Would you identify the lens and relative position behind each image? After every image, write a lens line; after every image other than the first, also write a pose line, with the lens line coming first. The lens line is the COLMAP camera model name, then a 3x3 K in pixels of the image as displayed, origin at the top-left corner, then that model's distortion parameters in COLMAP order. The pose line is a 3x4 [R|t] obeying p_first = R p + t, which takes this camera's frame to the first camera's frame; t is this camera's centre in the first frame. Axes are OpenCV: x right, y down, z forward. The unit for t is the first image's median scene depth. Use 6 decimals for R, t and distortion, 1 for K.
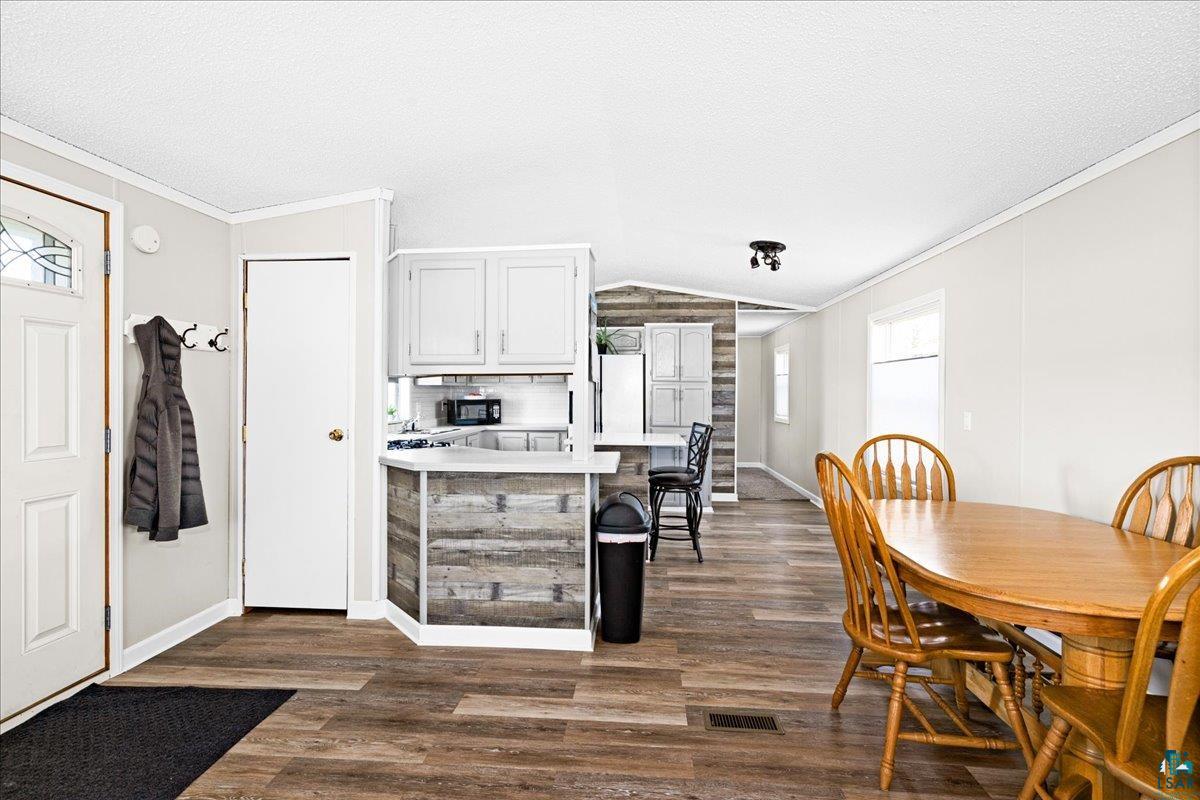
lens RADIAL K [[568.7, 0, 600.0], [0, 568.7, 400.0], [0, 0, 1]] dist [-0.000188, 0.000439]
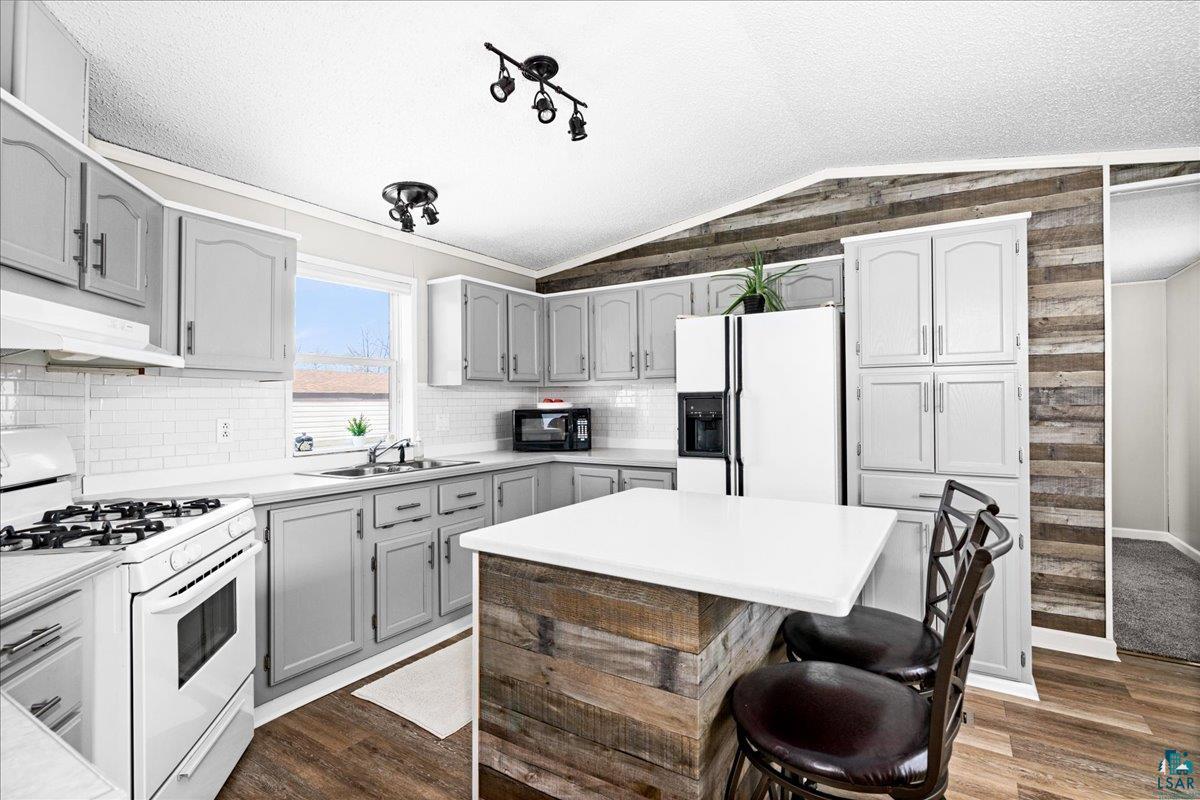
lens RADIAL K [[568.7, 0, 600.0], [0, 568.7, 400.0], [0, 0, 1]] dist [-0.000188, 0.000439]
pose [[0.885080, -0.009933, -0.465333, 0.109376], [0.004546, 0.999909, -0.012698, -0.002641], [0.465416, 0.009123, 0.885045, 0.481082]]
